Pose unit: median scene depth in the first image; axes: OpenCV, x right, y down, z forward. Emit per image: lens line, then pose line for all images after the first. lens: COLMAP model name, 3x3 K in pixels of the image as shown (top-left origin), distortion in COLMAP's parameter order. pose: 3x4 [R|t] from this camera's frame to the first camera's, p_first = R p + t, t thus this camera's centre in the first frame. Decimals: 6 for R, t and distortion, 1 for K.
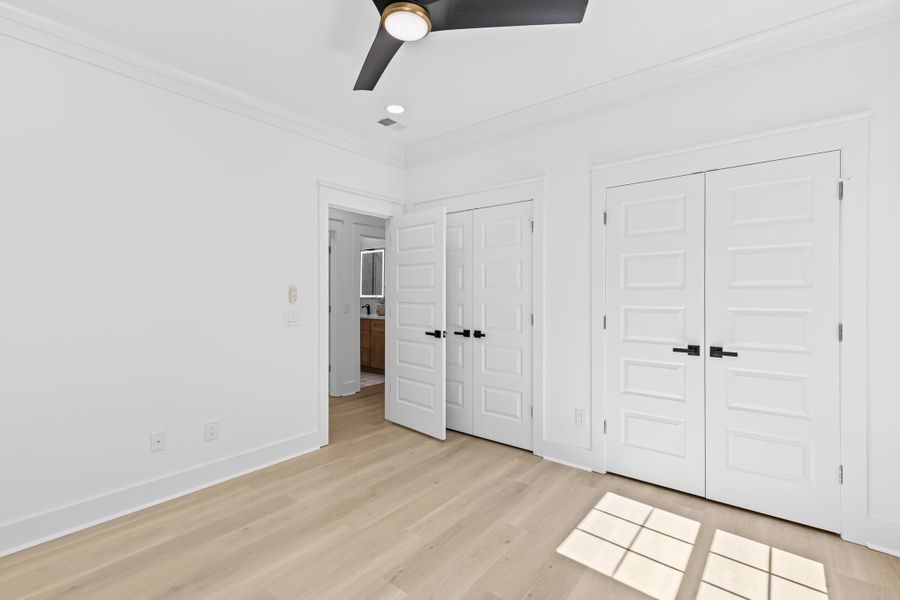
lens RADIAL K [[405.1, 0, 448.2], [0, 405.1, 297.3], [0, 0, 1]] dist [0.007769, -0.001359]
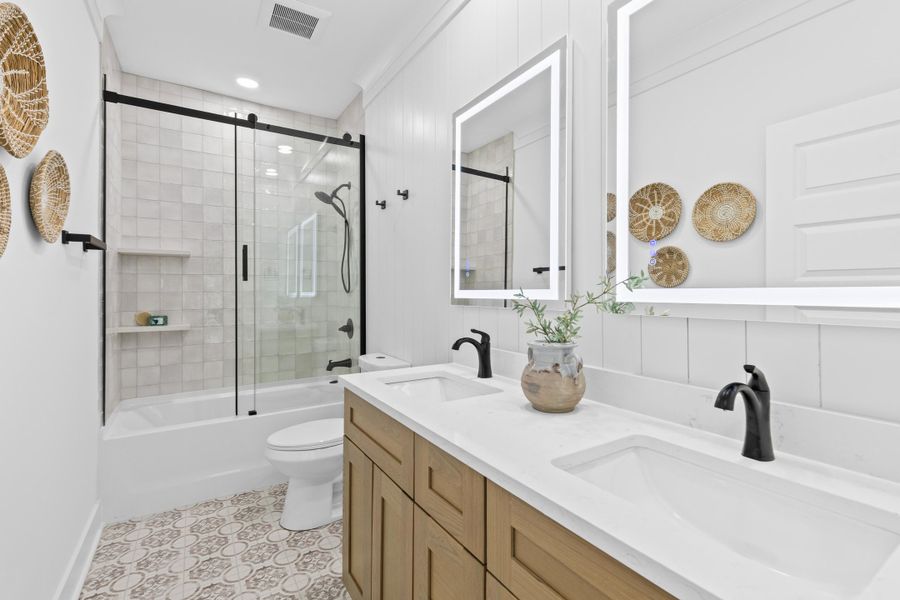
lens RADIAL K [[405.1, 0, 450.6], [0, 405.1, 295.1], [0, 0, 1]] dist [0.007769, -0.001359]
pose [[0.949439, -0.006046, -0.313892, -0.146713], [0.005667, 0.999982, -0.002118, -0.001921], [0.313899, 0.000232, 0.949456, 0.795590]]
